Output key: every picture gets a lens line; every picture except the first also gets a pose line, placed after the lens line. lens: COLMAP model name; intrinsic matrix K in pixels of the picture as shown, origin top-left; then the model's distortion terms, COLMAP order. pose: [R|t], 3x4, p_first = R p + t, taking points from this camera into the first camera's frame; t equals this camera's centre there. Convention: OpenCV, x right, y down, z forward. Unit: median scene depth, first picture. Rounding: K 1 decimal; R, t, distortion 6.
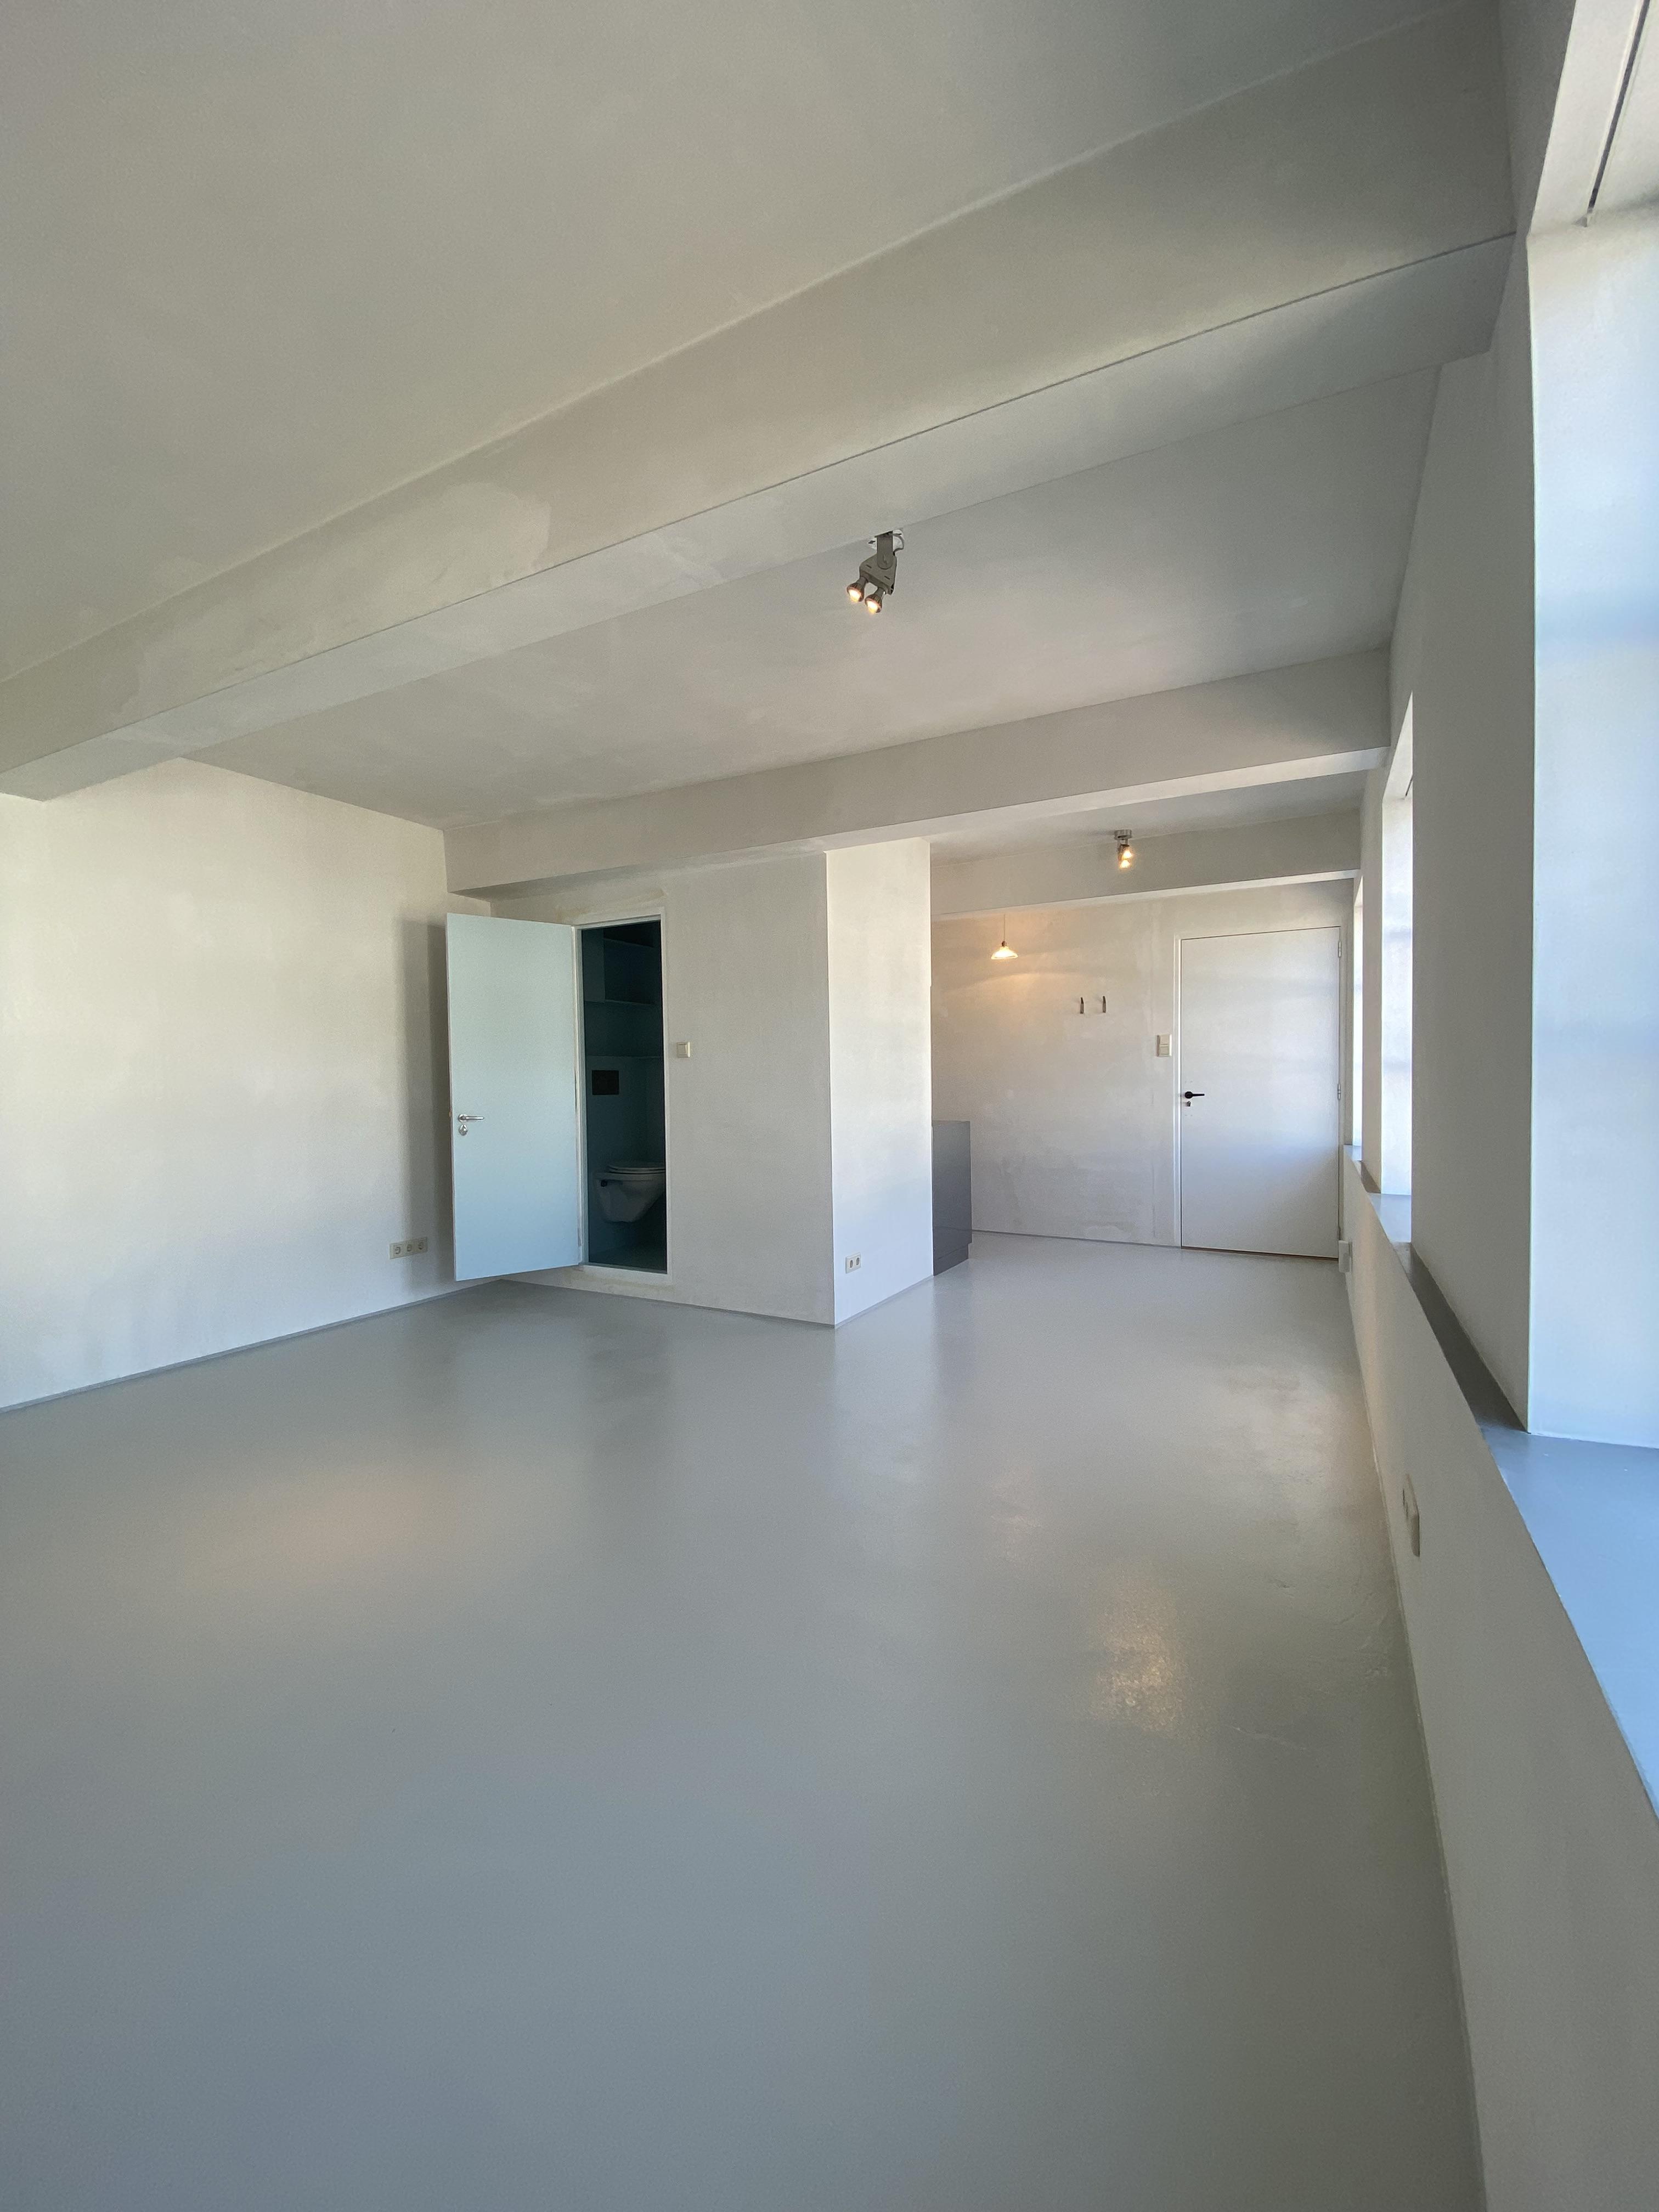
lens RADIAL K [[883.9, 0, 829.5], [0, 883.9, 1106.0], [0, 0, 1]] dist [0.063975, -0.000046]
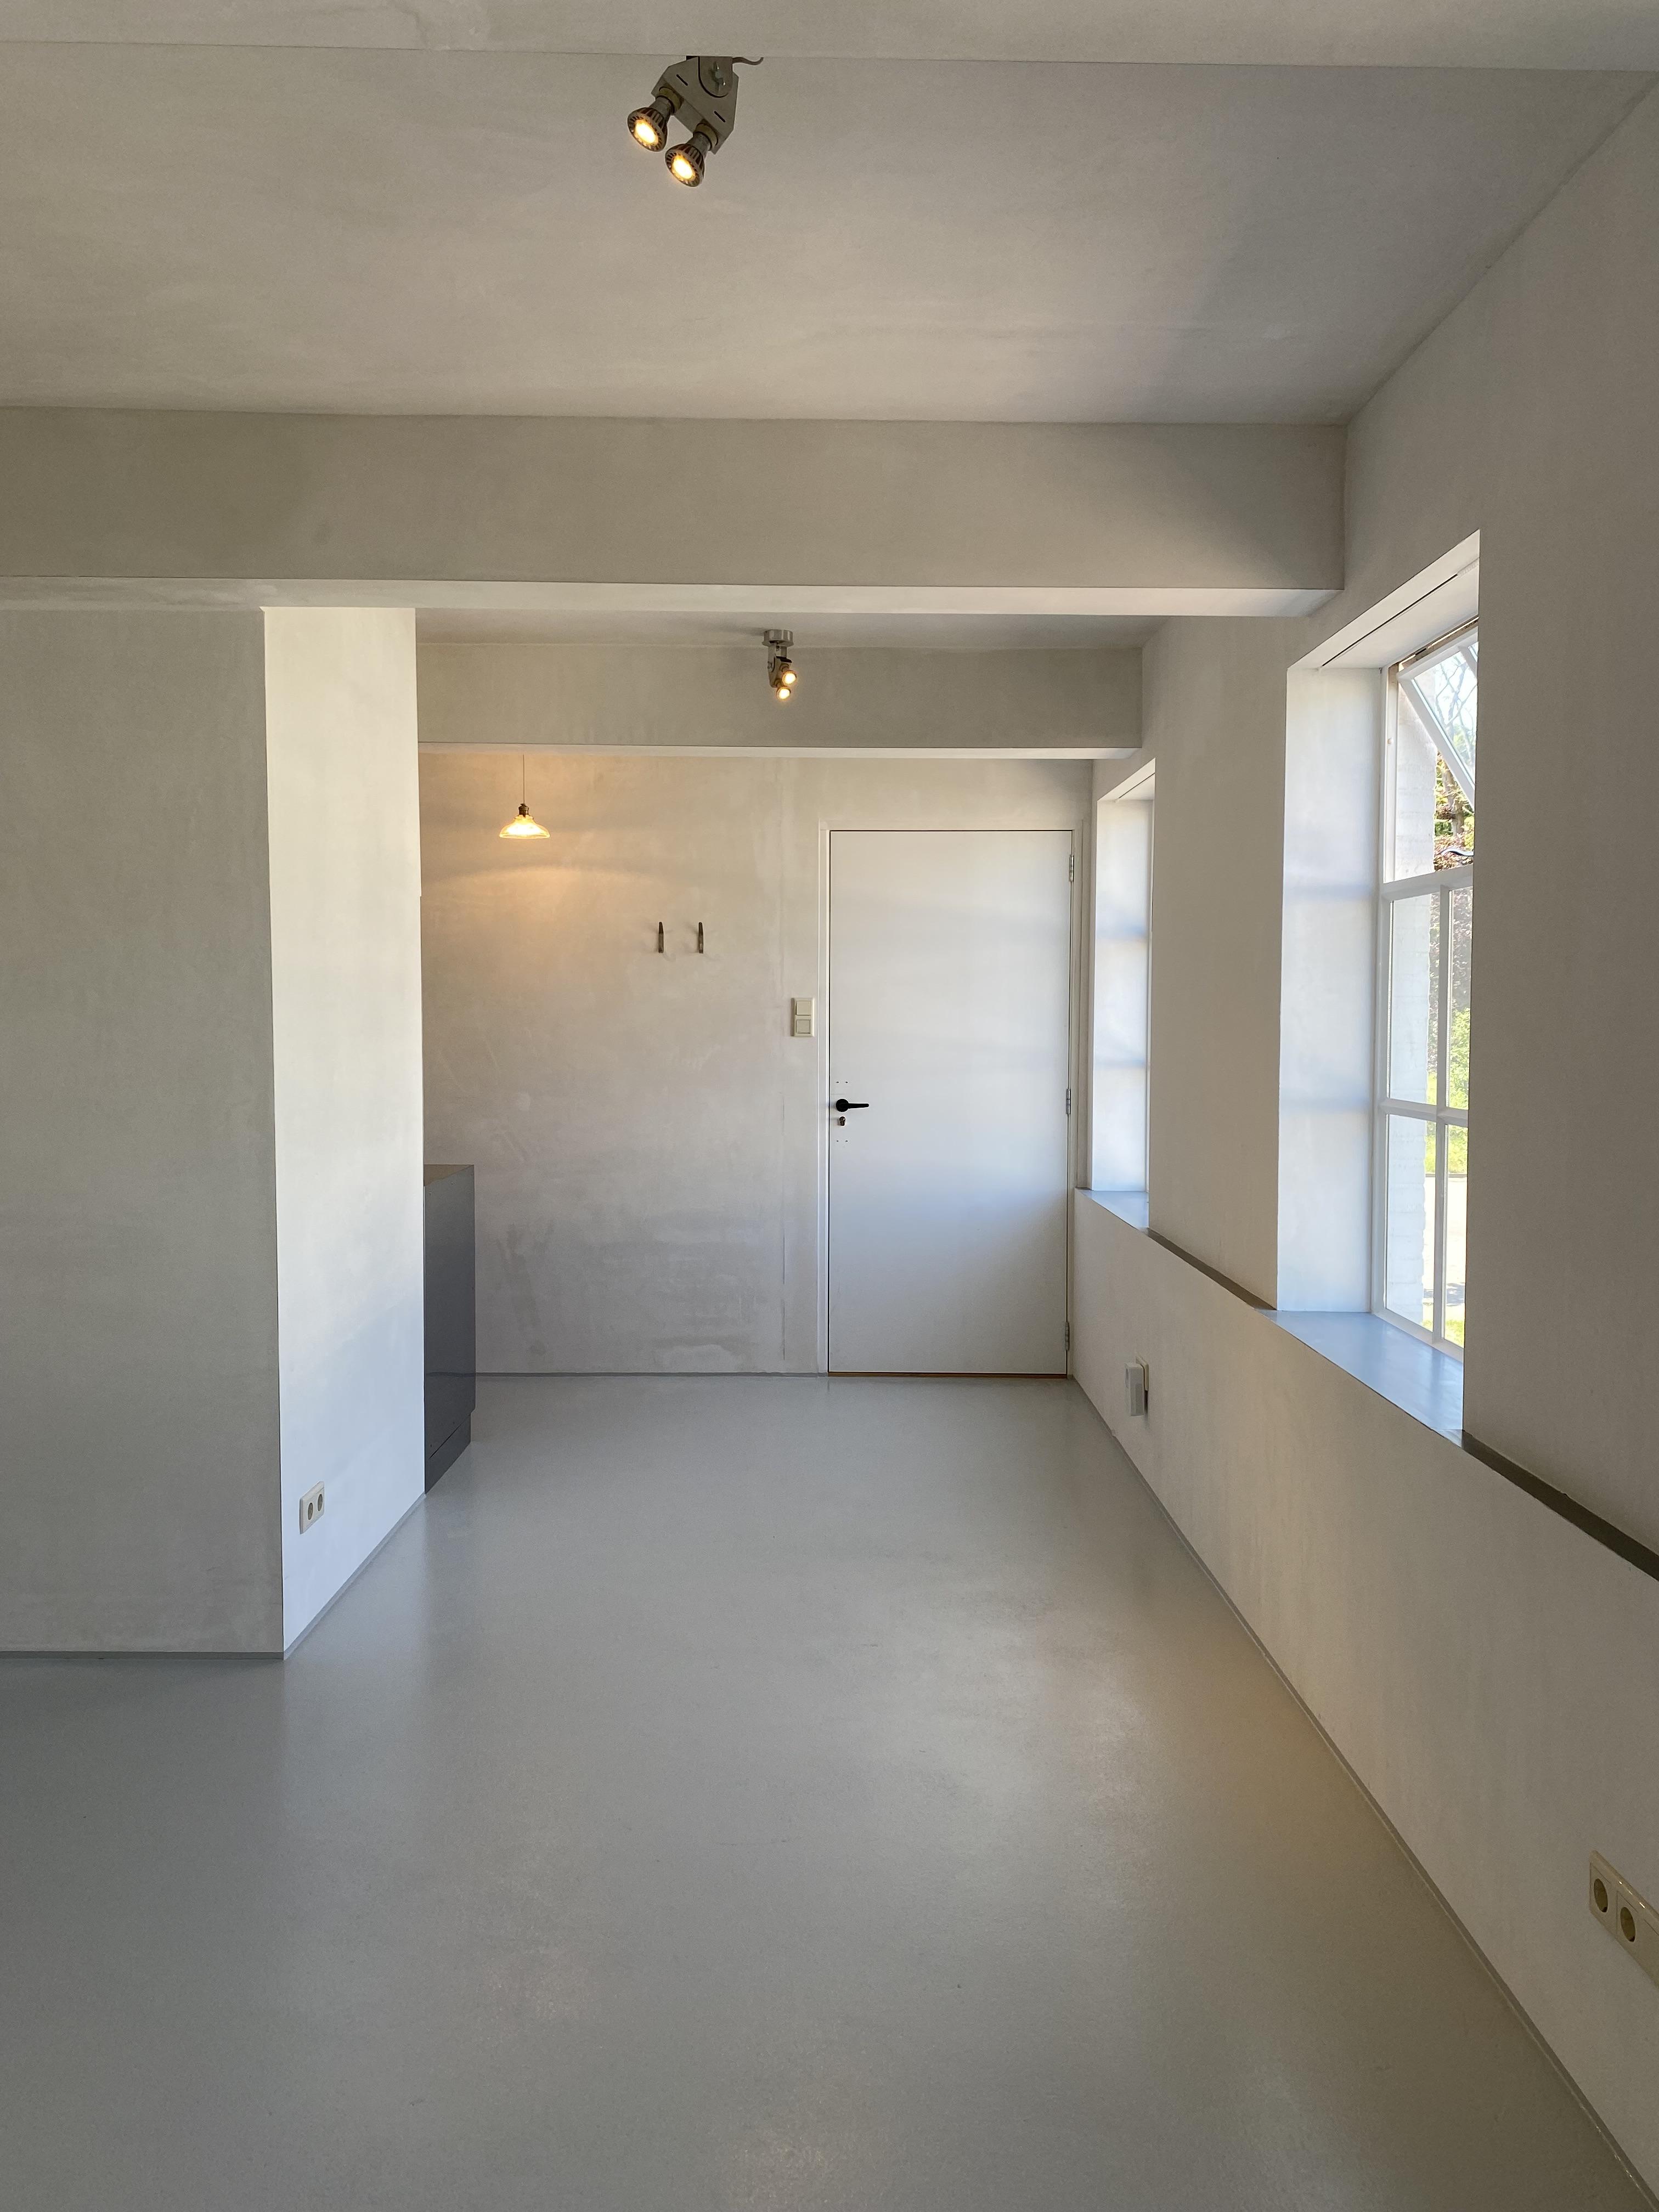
lens RADIAL K [[1664.8, 0, 829.5], [0, 1664.8, 1106.0], [0, 0, 1]] dist [0.137008, -0.178812]
pose [[0.880944, -0.011029, 0.473092, -0.106402], [0.000368, 0.999744, 0.022621, -0.035912], [-0.473220, -0.019753, 0.880723, 0.069932]]
